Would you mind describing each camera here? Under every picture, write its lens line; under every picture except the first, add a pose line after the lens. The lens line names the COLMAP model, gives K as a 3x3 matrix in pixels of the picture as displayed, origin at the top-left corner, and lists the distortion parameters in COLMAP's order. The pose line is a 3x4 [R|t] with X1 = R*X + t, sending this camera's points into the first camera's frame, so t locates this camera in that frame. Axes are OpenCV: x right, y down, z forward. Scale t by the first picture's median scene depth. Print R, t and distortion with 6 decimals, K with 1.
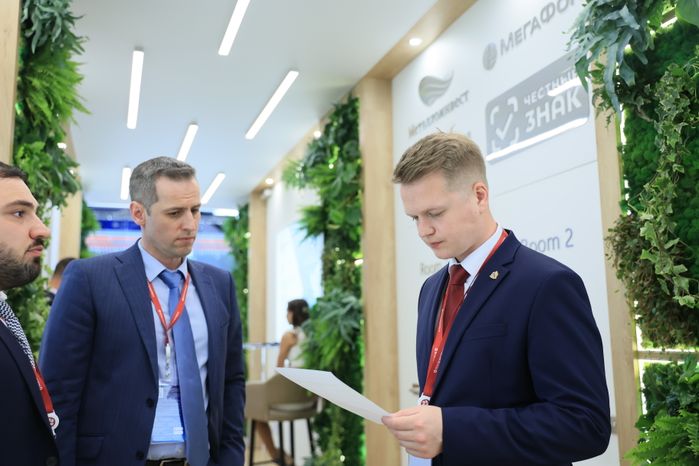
lens RADIAL K [[899.3, 0, 349.5], [0, 899.3, 233.0], [0, 0, 1]] dist [0.194964, -0.003657]
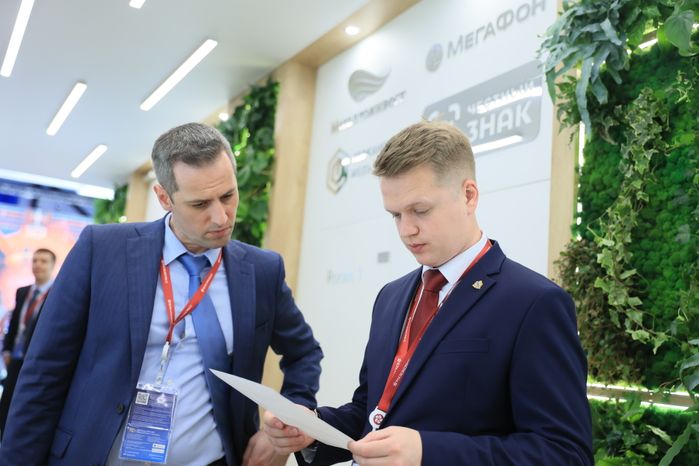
lens RADIAL K [[899.3, 0, 349.5], [0, 899.3, 233.0], [0, 0, 1]] dist [0.194964, -0.003657]
pose [[0.972054, 0.119335, 0.202165, -0.120150], [-0.114768, 0.992803, -0.034207, 0.033295], [-0.204792, 0.010049, 0.978754, 0.129275]]
